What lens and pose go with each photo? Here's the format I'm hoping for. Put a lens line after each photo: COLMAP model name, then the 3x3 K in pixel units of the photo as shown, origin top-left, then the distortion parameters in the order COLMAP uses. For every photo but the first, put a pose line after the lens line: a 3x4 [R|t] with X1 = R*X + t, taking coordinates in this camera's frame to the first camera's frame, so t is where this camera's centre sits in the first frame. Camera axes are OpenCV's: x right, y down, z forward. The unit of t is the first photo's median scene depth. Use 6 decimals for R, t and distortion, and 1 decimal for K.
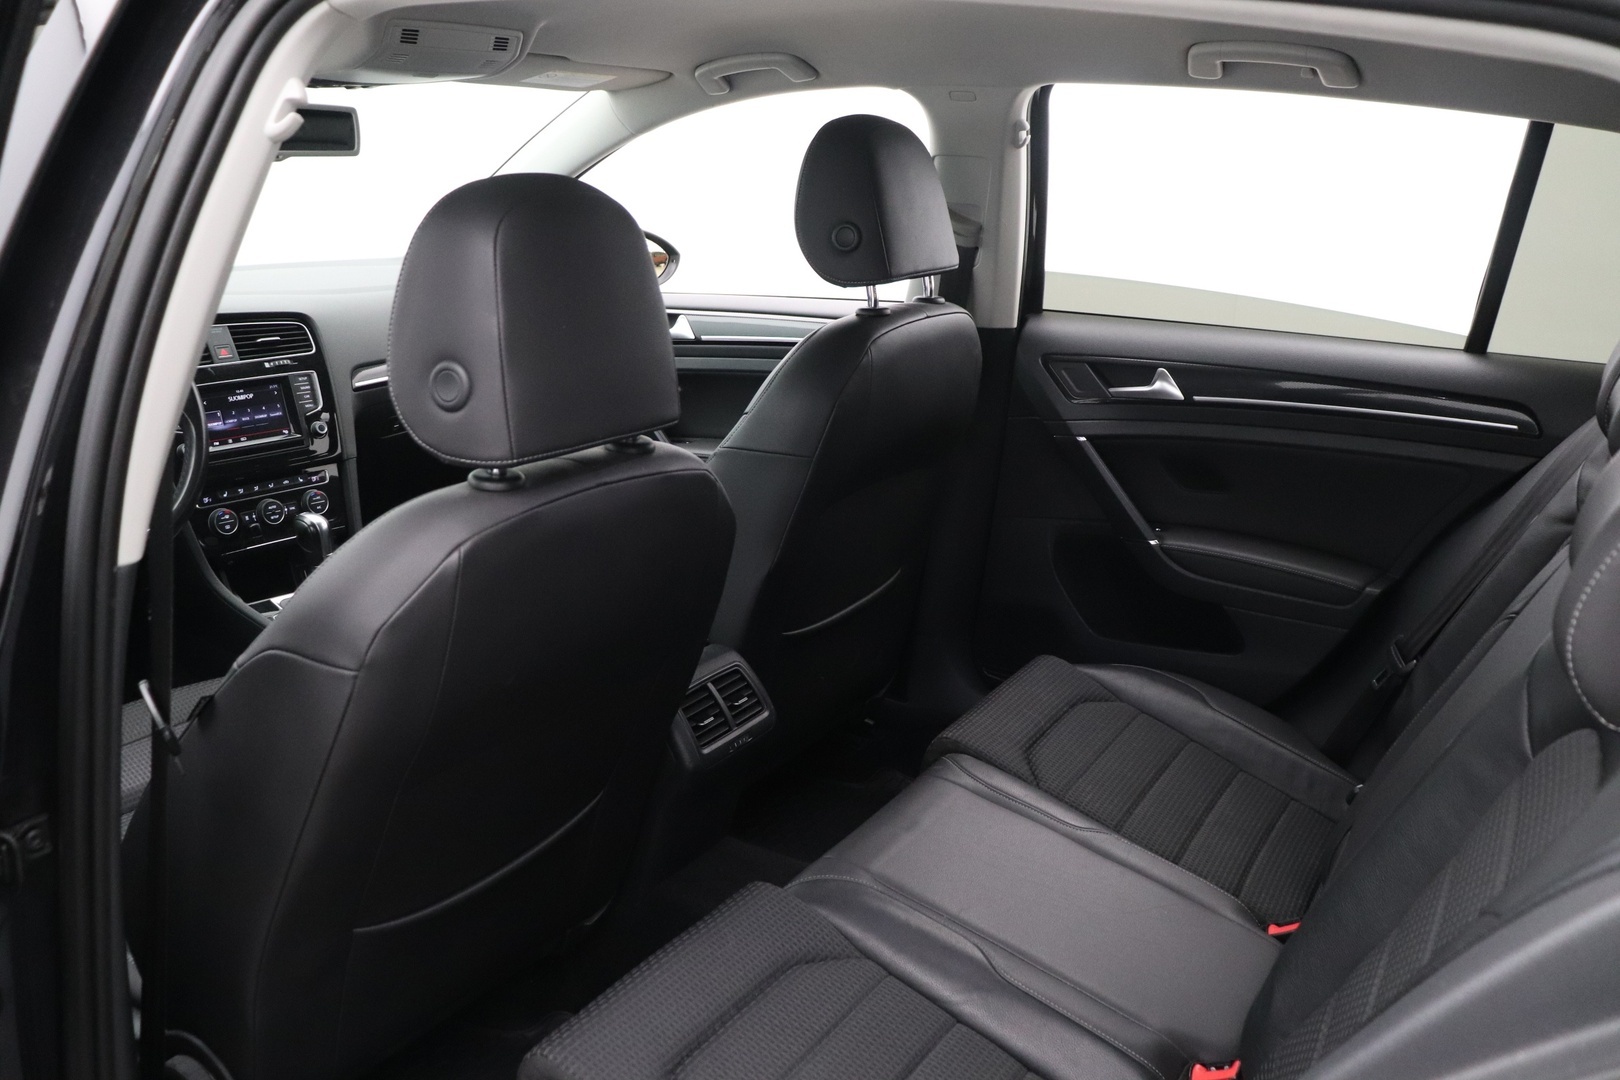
lens RADIAL K [[1322.3, 0, 812.6], [0, 1322.3, 544.4], [0, 0, 1]] dist [-0.162190, 0.090944]
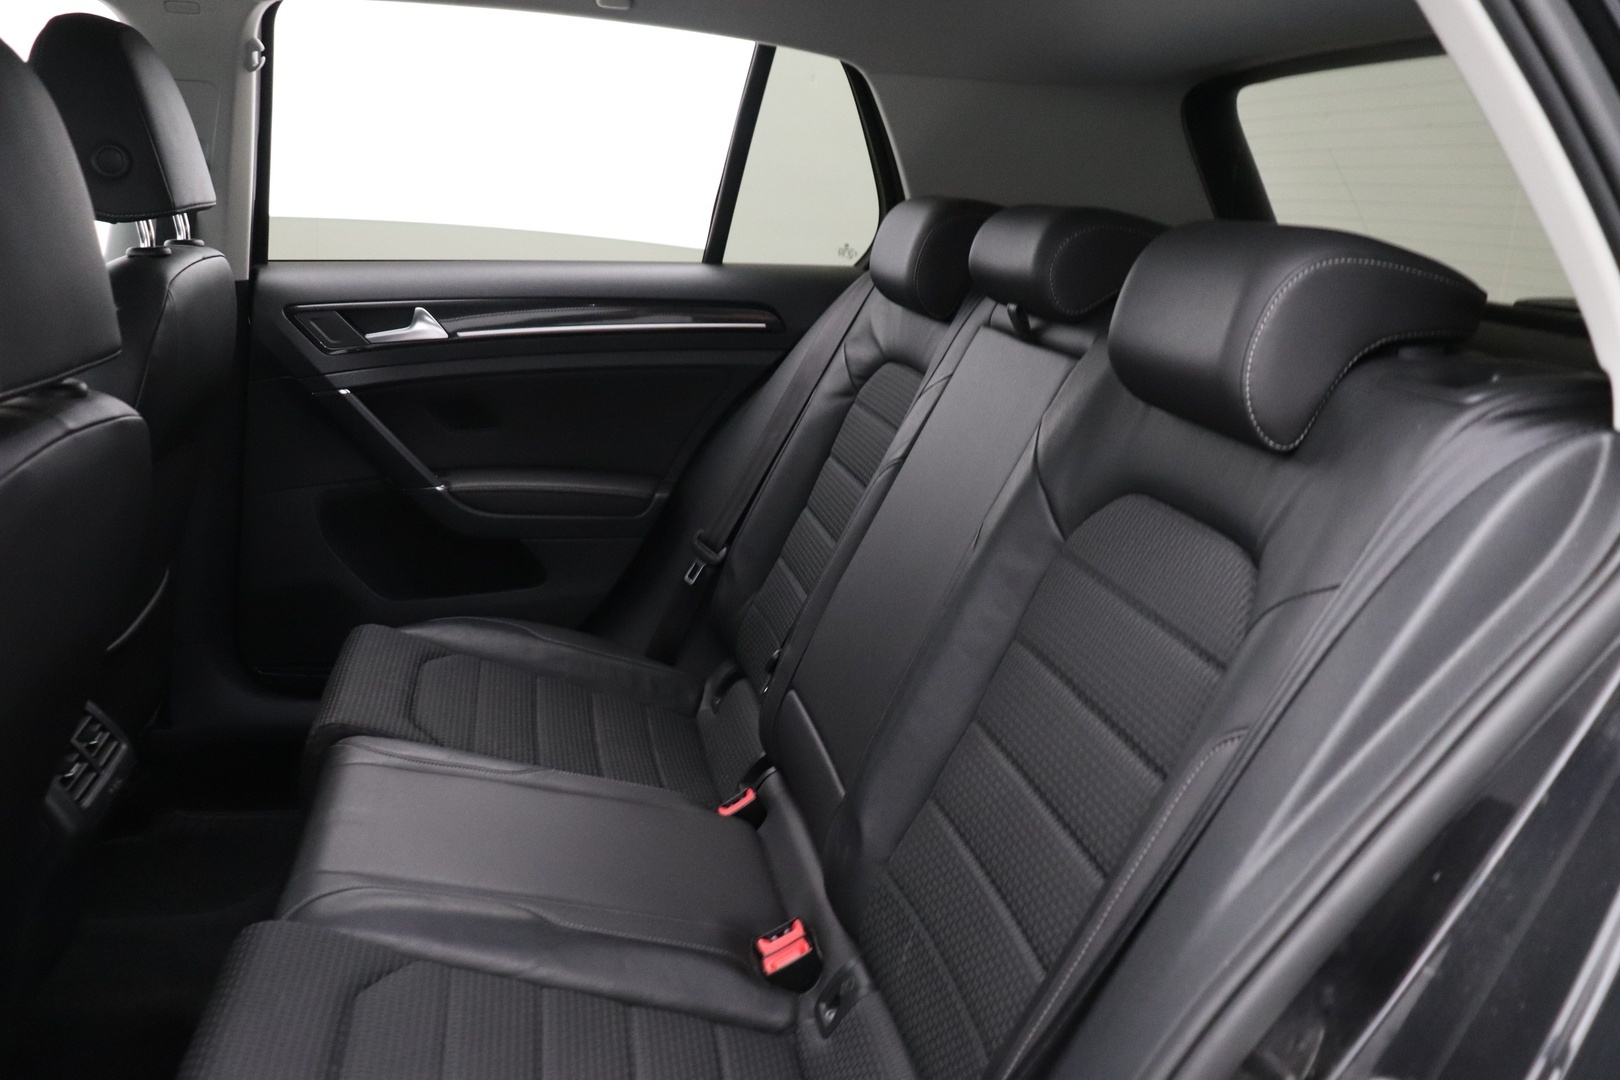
lens RADIAL K [[1322.3, 0, 813.1], [0, 1322.3, 543.4], [0, 0, 1]] dist [-0.162190, 0.090944]
pose [[0.724456, -0.173931, 0.667017, -0.203866], [0.175250, 0.982322, 0.065808, 0.025247], [-0.666672, 0.069220, 0.742130, 0.121335]]
